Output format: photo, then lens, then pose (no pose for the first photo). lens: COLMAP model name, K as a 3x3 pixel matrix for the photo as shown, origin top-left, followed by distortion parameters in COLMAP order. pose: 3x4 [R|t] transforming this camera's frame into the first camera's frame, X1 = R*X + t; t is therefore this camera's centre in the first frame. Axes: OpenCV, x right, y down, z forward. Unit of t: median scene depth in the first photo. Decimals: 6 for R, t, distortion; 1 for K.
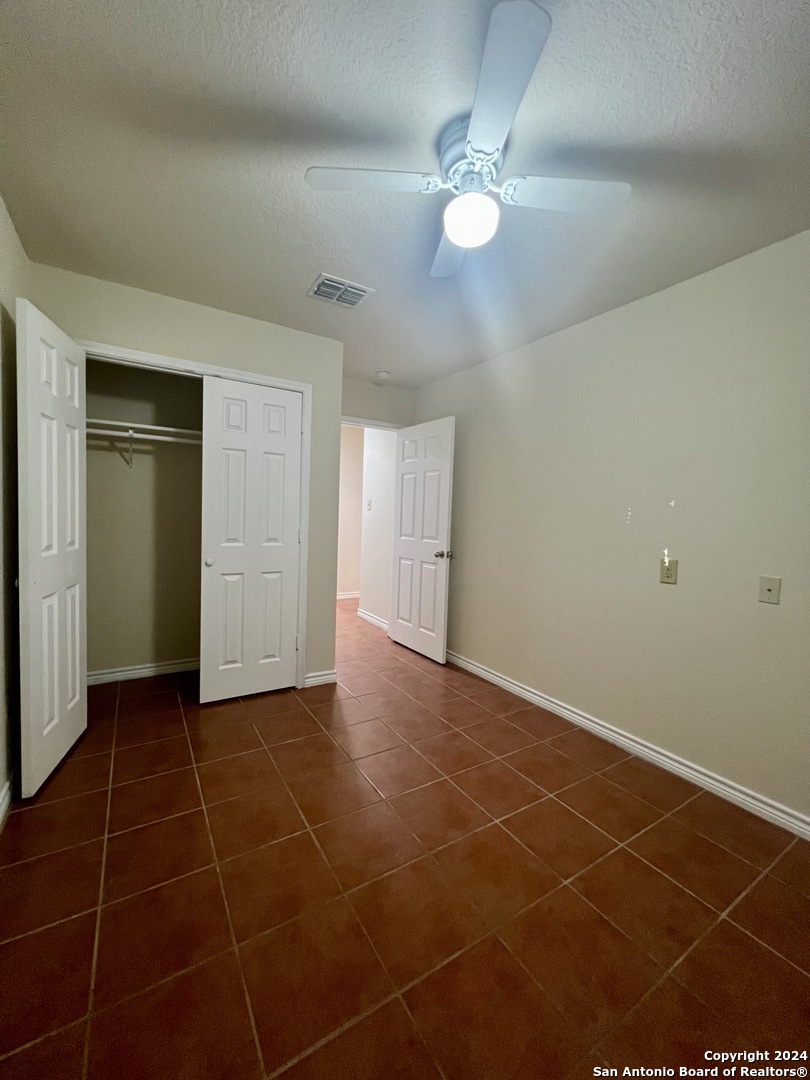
lens RADIAL K [[431.9, 0, 407.3], [0, 431.9, 537.9], [0, 0, 1]] dist [0.000190, 0.000270]
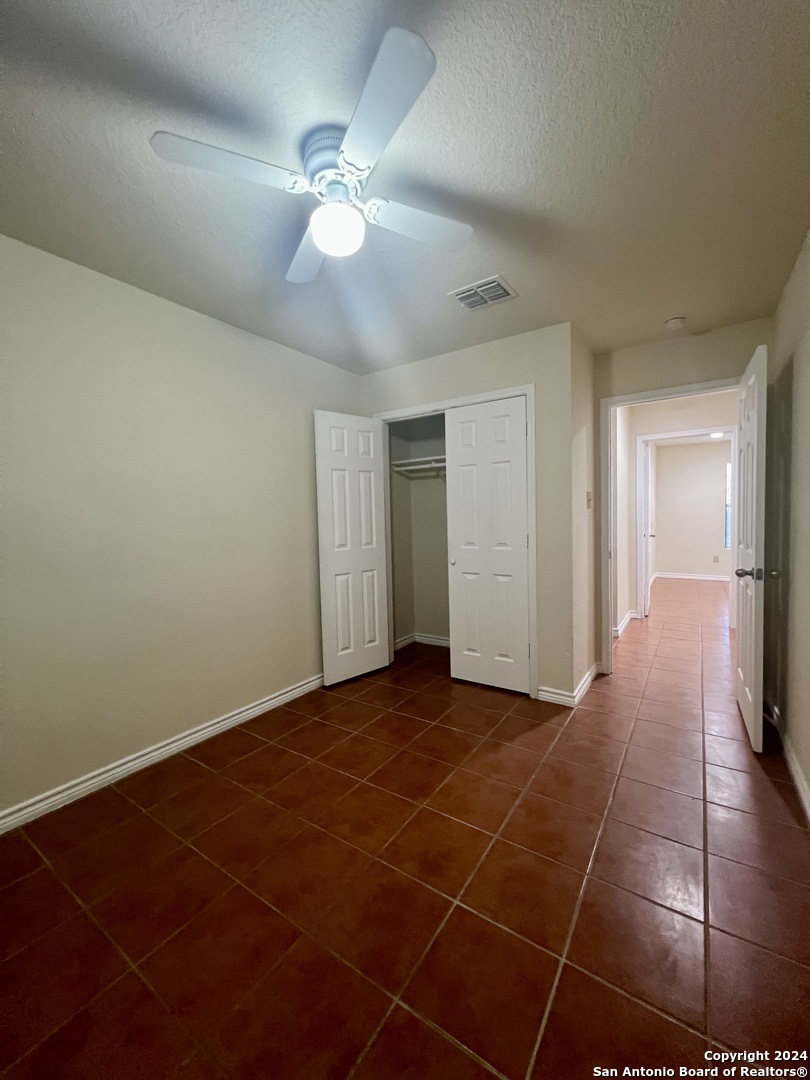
lens RADIAL K [[431.9, 0, 403.9], [0, 431.9, 537.0], [0, 0, 1]] dist [0.000190, 0.000270]
pose [[0.400502, 0.000933, -0.916295, 0.580057], [-0.012182, 0.999917, -0.004306, -0.005692], [0.916215, 0.012887, 0.400480, 0.379117]]
